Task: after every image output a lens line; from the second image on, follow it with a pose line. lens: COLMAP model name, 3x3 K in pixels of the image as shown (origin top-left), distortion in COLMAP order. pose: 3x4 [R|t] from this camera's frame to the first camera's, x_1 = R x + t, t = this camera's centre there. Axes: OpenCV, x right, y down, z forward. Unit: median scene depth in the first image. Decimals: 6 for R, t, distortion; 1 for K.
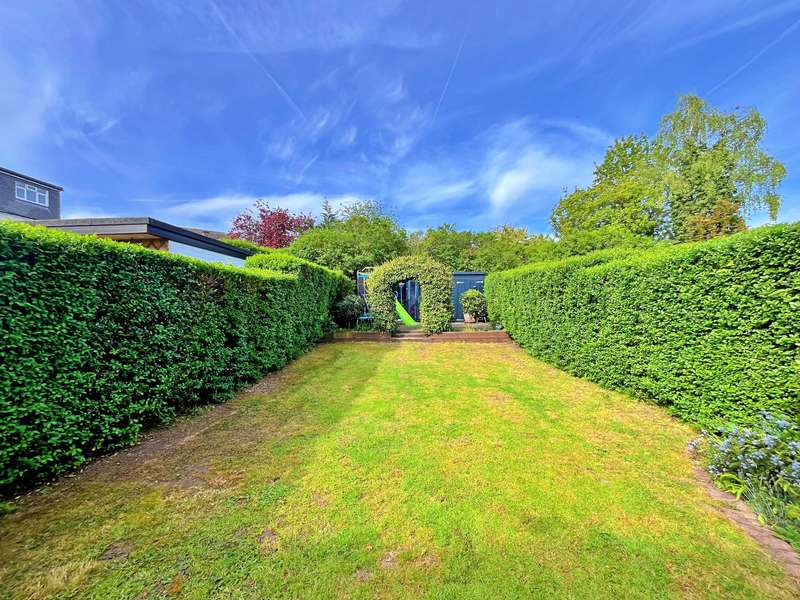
lens RADIAL K [[322.3, 0, 400.7], [0, 322.3, 298.3], [0, 0, 1]] dist [-0.001184, -0.000315]
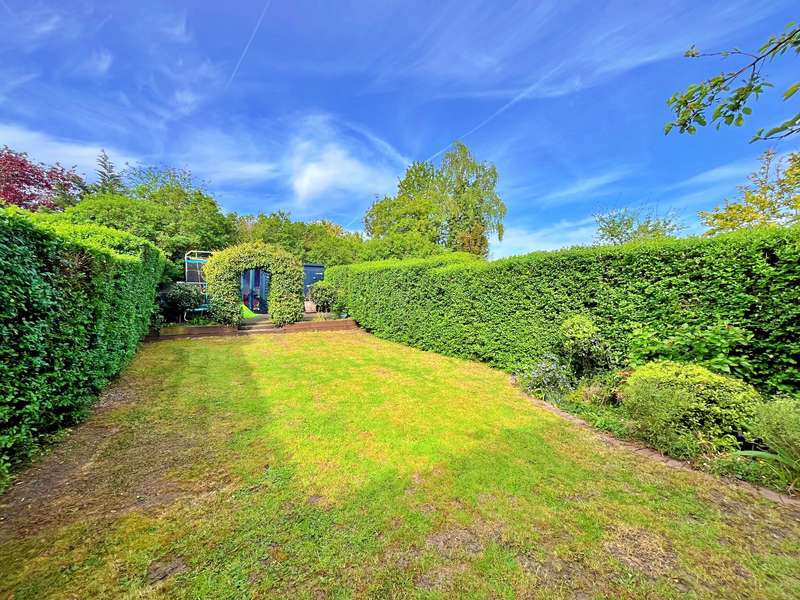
lens RADIAL K [[322.3, 0, 400.7], [0, 322.3, 298.3], [0, 0, 1]] dist [-0.001184, -0.000315]
pose [[0.827545, 0.000430, 0.561399, -0.161227], [-0.016431, 0.999590, 0.023455, 0.000622], [-0.561158, -0.028635, 0.827213, -0.015844]]
